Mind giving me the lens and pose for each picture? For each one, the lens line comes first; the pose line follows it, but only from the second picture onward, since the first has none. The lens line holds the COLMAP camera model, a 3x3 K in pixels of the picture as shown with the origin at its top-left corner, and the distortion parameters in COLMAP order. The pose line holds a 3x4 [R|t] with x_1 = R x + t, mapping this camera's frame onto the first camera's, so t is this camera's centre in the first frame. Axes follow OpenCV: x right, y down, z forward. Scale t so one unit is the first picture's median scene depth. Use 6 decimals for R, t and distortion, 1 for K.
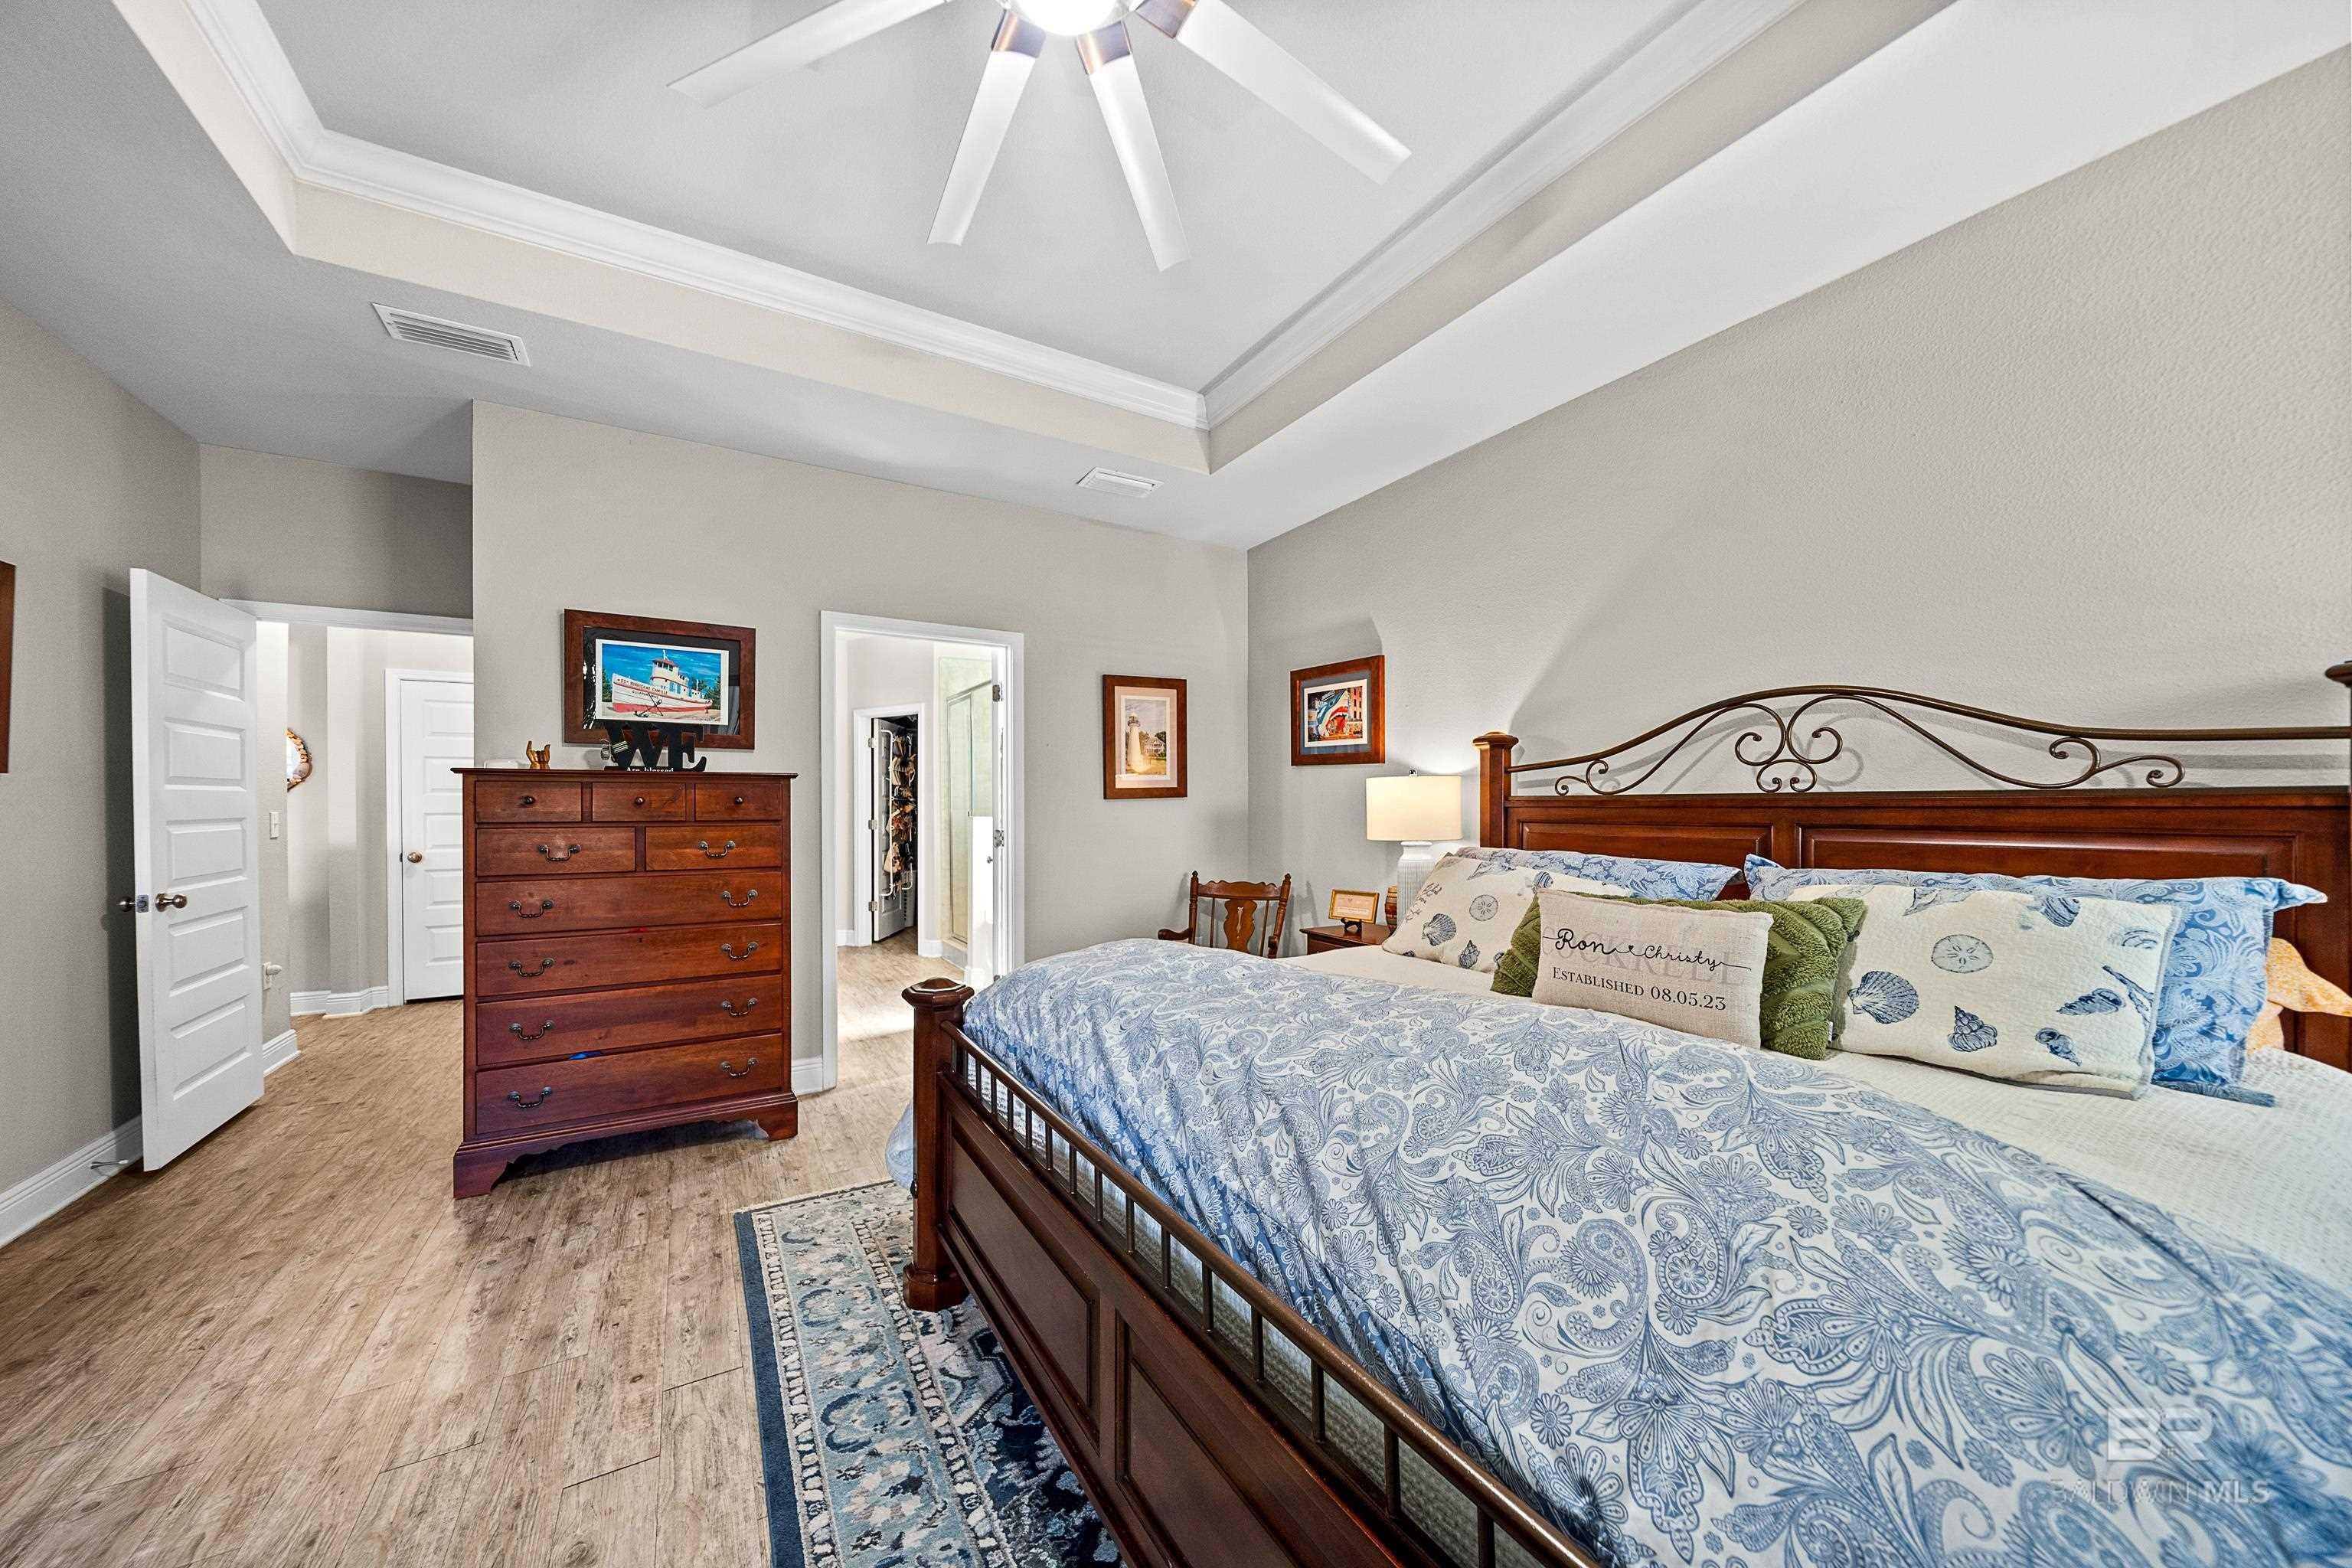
lens RADIAL K [[814.2, 0, 1162.0], [0, 814.2, 798.3], [0, 0, 1]] dist [-0.001698, -0.000010]
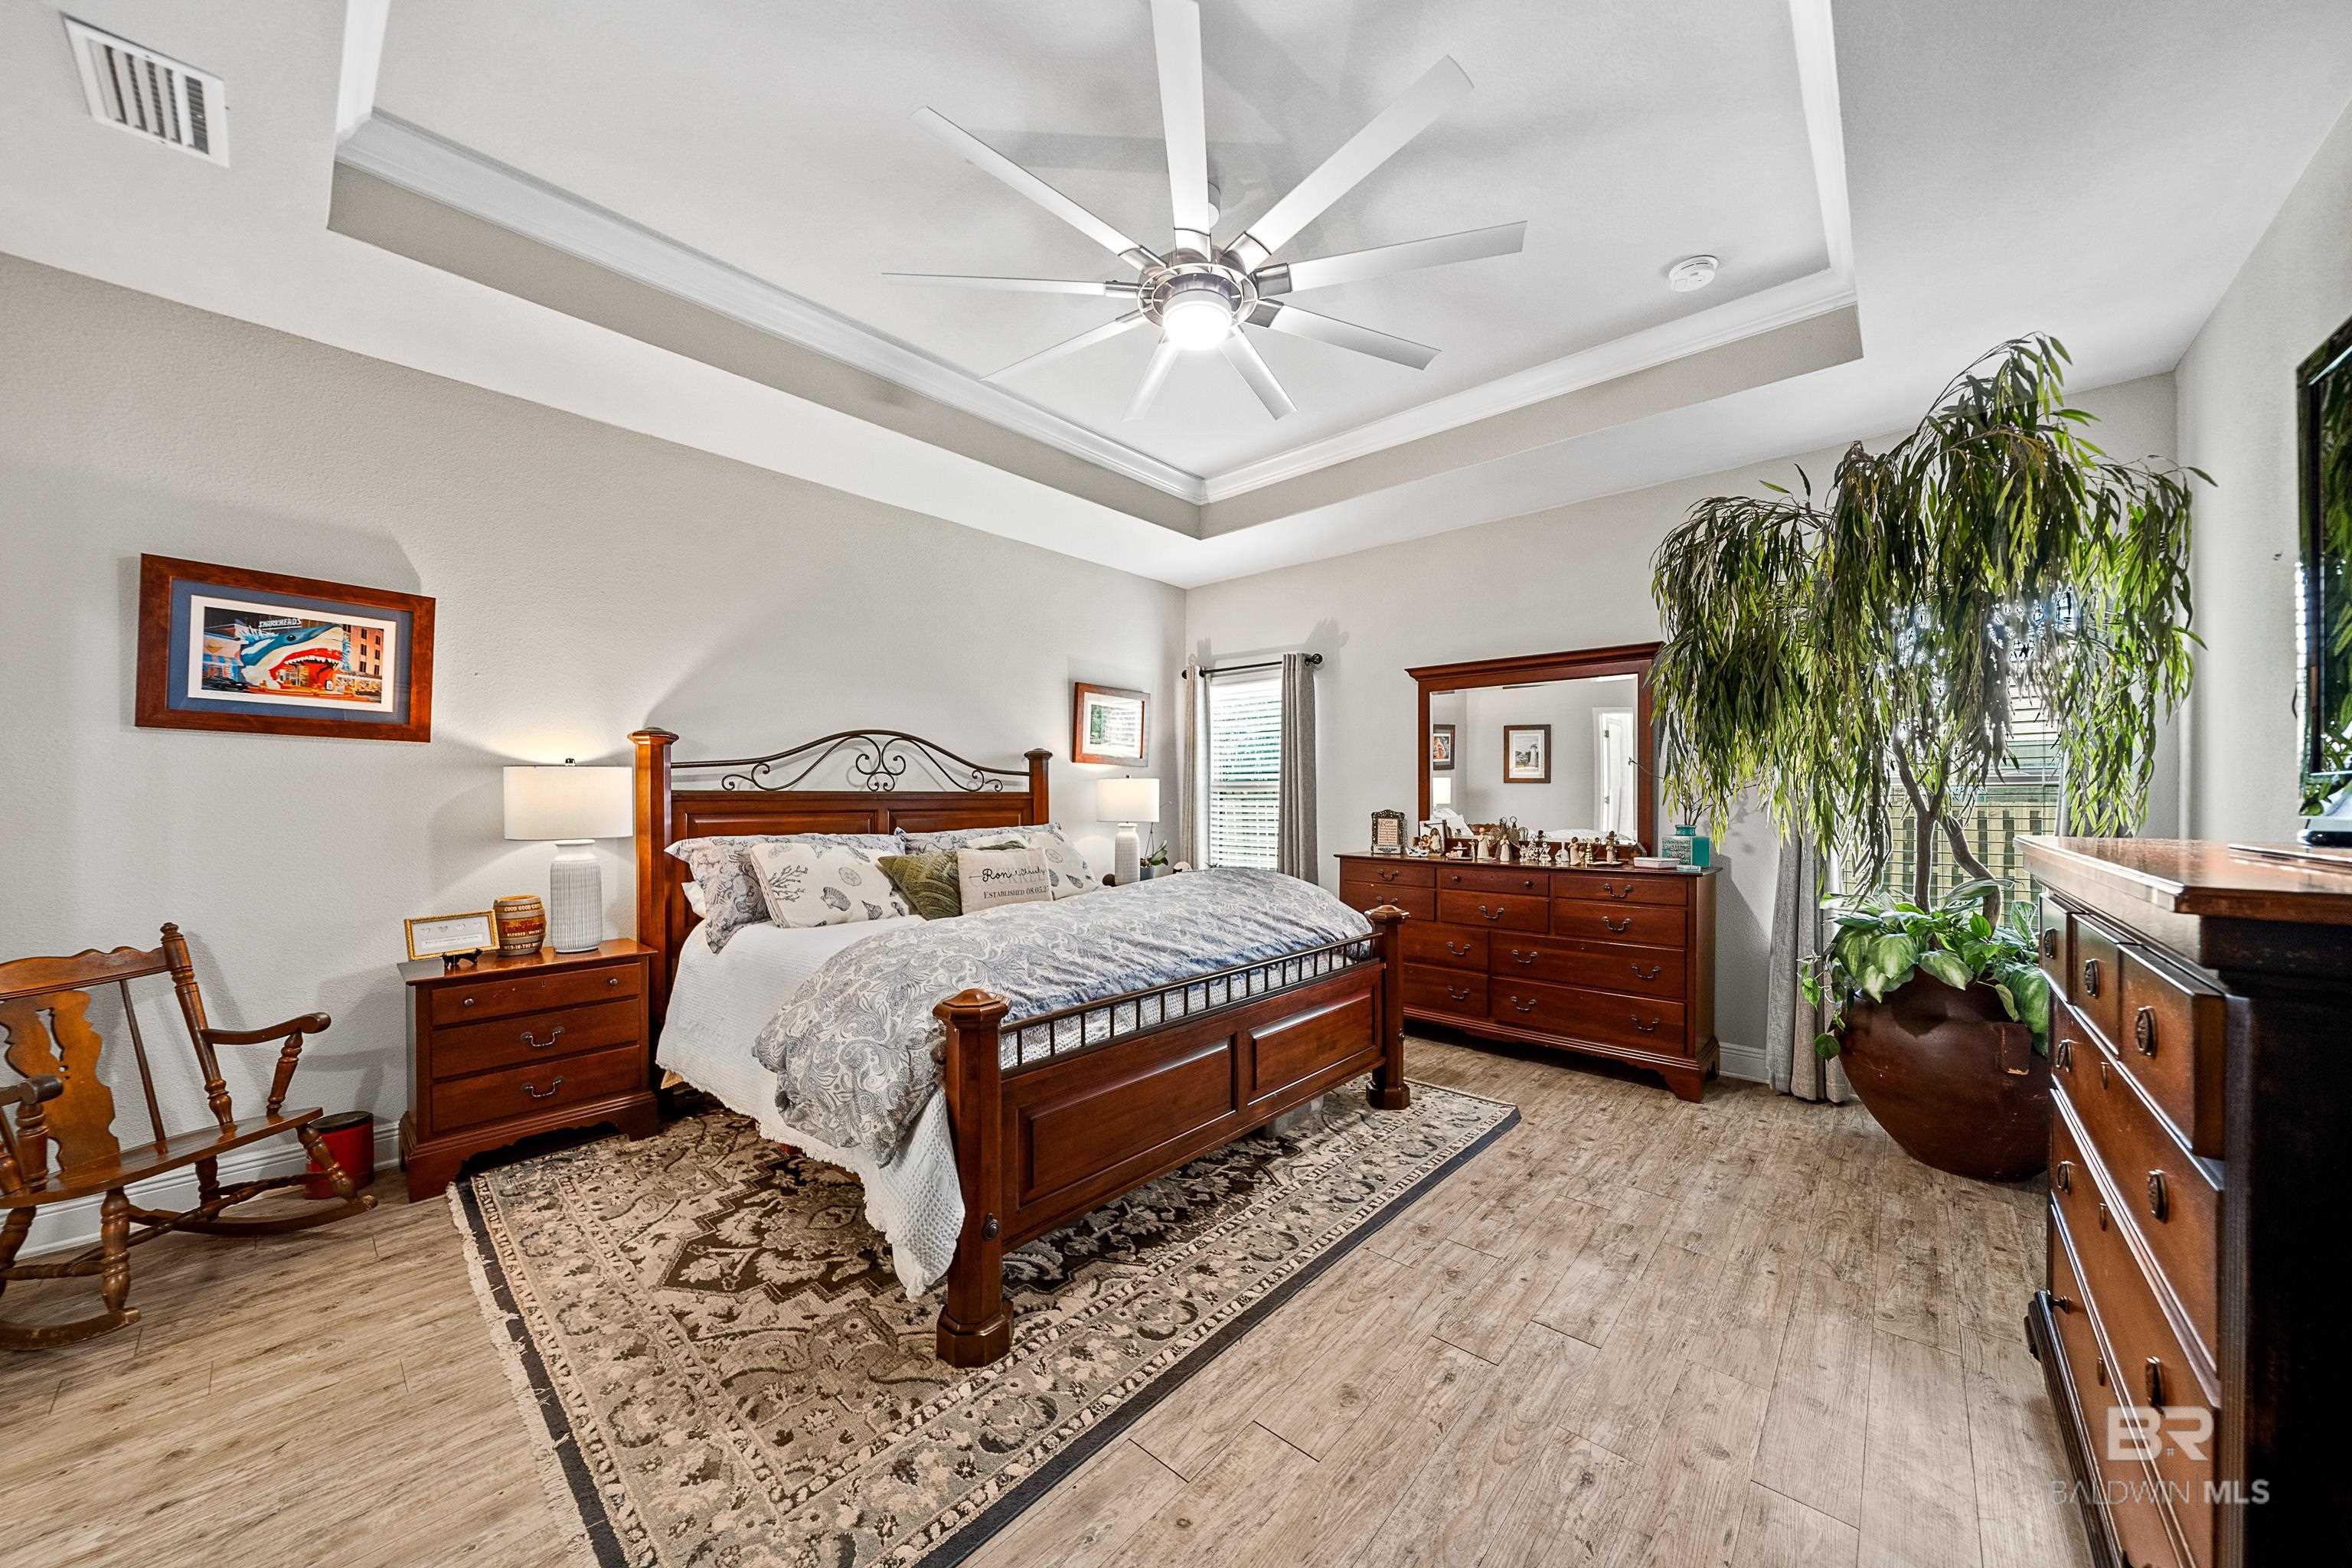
lens RADIAL K [[814.2, 0, 1162.9], [0, 814.2, 795.7], [0, 0, 1]] dist [-0.001698, -0.000010]
pose [[-0.297560, 0.004580, 0.954692, -0.781720], [-0.006945, 0.999952, -0.006962, 0.007672], [-0.954678, -0.008702, -0.297513, 0.705608]]
